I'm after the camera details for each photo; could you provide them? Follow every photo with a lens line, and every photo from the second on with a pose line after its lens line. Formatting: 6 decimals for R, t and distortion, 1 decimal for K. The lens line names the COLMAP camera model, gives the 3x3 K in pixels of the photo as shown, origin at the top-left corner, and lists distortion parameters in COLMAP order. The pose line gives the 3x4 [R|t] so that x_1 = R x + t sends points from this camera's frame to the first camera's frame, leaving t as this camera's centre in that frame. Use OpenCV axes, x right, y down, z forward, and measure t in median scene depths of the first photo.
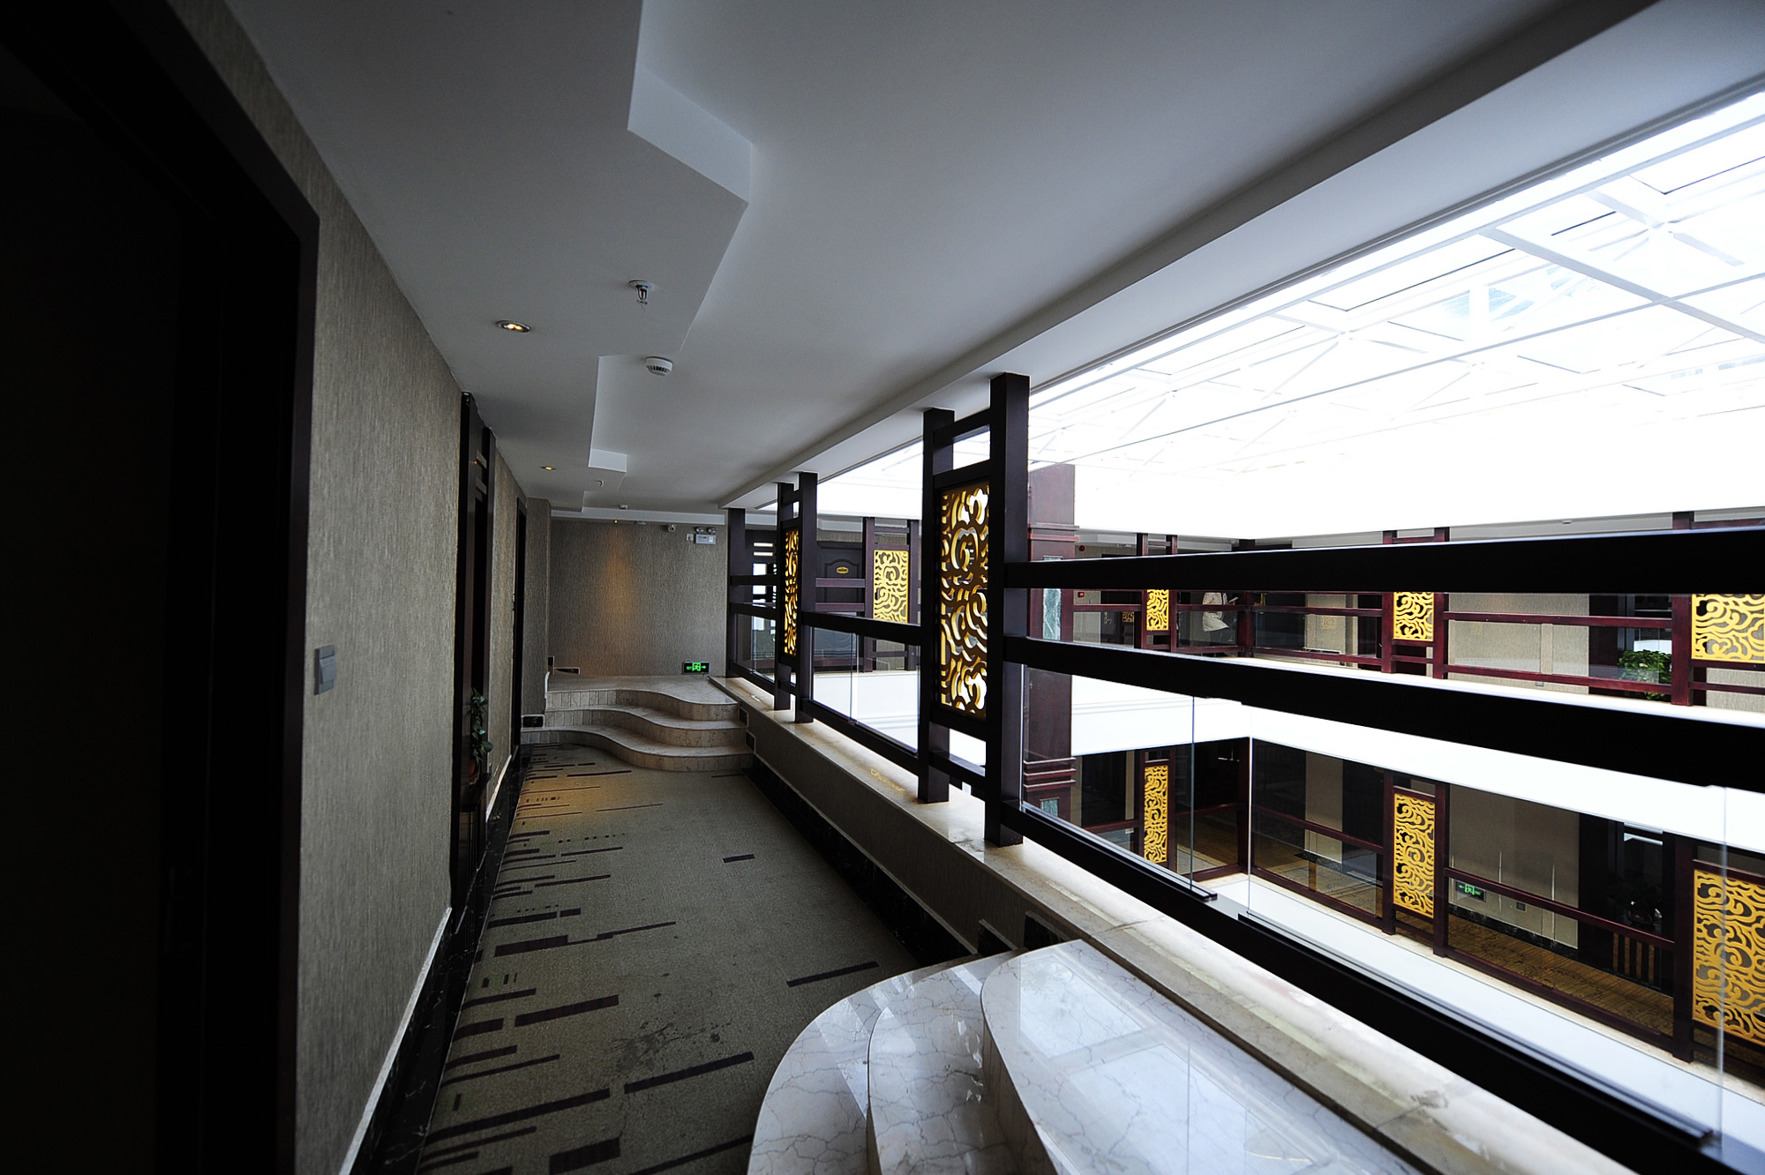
lens RADIAL K [[706.4, 0, 877.8], [0, 706.4, 582.4], [0, 0, 1]] dist [-0.008526, -0.000129]
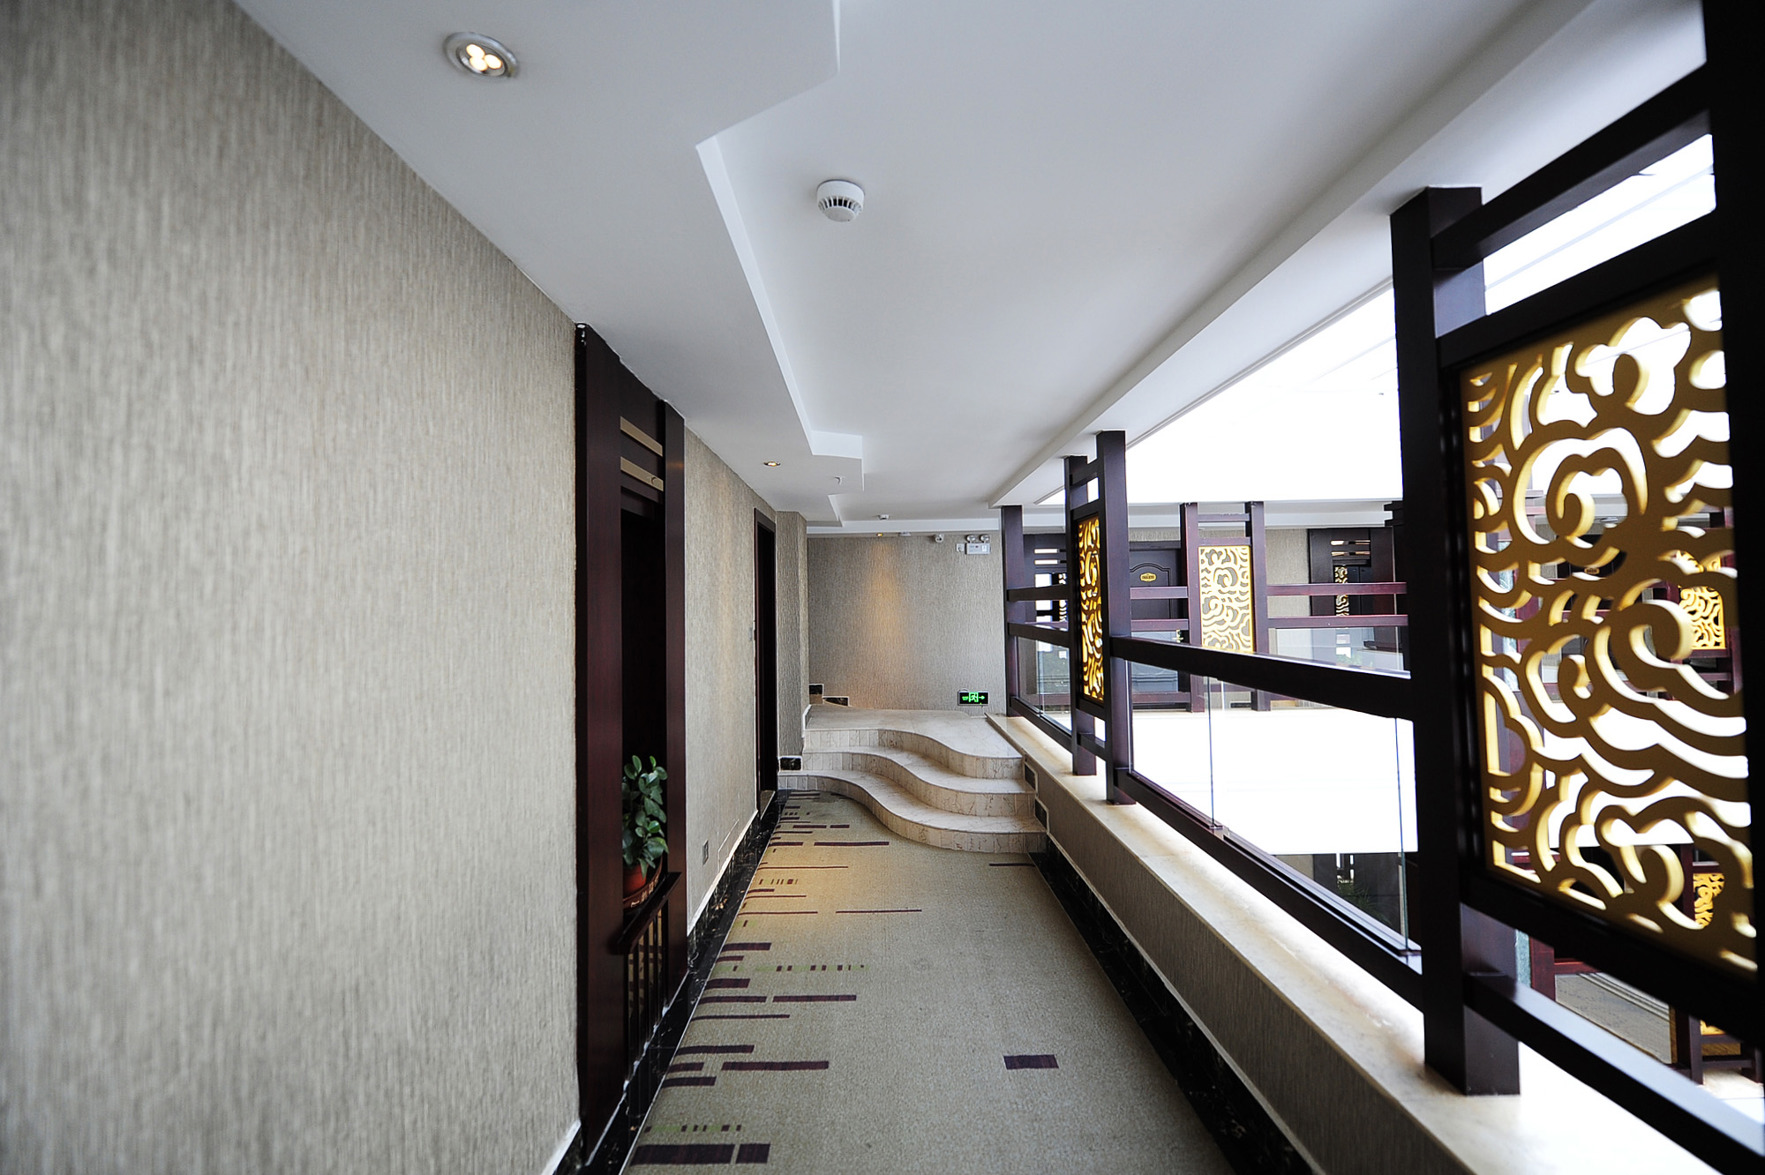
lens RADIAL K [[706.4, 0, 877.8], [0, 706.4, 582.4], [0, 0, 1]] dist [-0.008526, -0.000129]
pose [[0.922351, -0.045276, -0.383690, -0.056930], [0.037130, 0.998901, -0.028613, 0.000168], [0.384564, 0.012145, 0.923018, 0.324228]]
